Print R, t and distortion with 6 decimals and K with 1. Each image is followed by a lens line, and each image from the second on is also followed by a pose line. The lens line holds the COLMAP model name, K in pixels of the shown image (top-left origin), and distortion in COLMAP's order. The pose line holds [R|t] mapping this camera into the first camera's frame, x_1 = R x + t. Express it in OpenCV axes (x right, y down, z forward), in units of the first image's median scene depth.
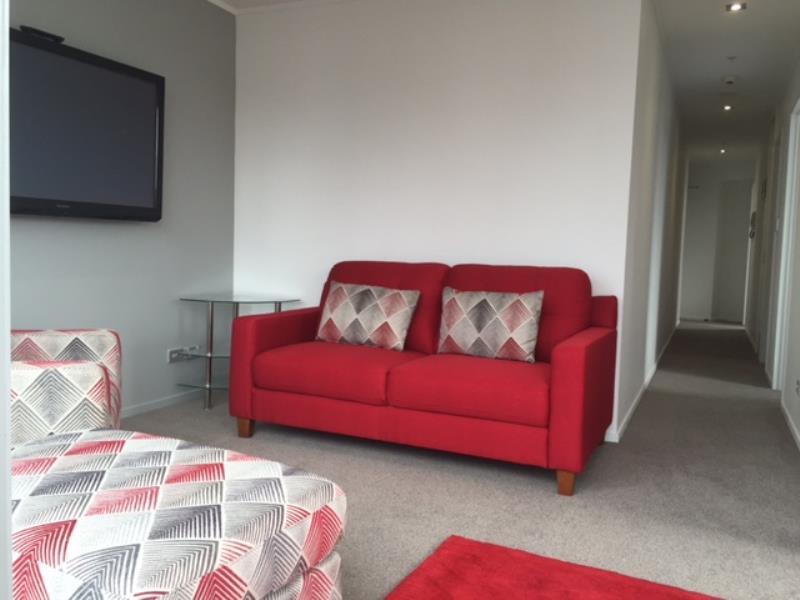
lens RADIAL K [[663.8, 0, 400.0], [0, 663.8, 300.0], [0, 0, 1]] dist [0.033276, 0.000547]
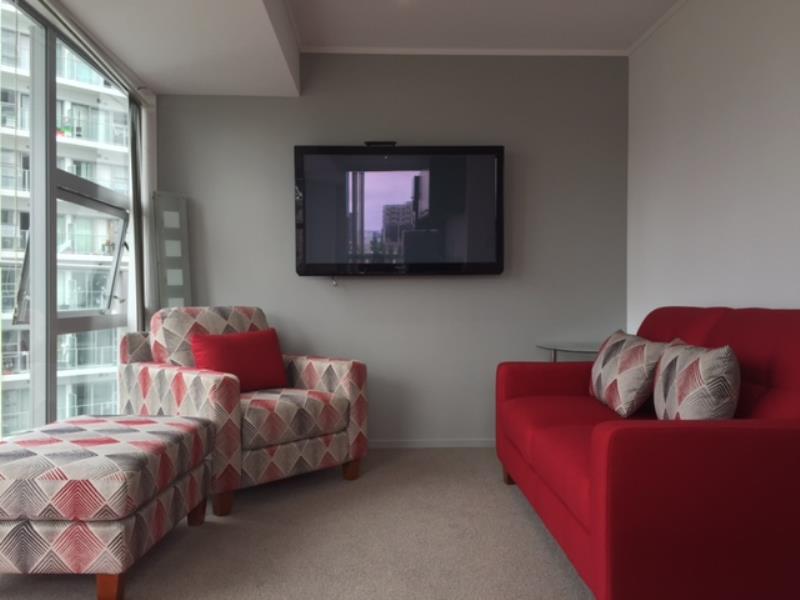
lens RADIAL K [[663.8, 0, 400.0], [0, 663.8, 300.0], [0, 0, 1]] dist [0.033276, 0.000547]
pose [[0.460038, -0.025399, -0.887536, 0.591648], [-0.051577, 0.997138, -0.055269, -0.005461], [0.886400, 0.071203, 0.457412, 0.386123]]
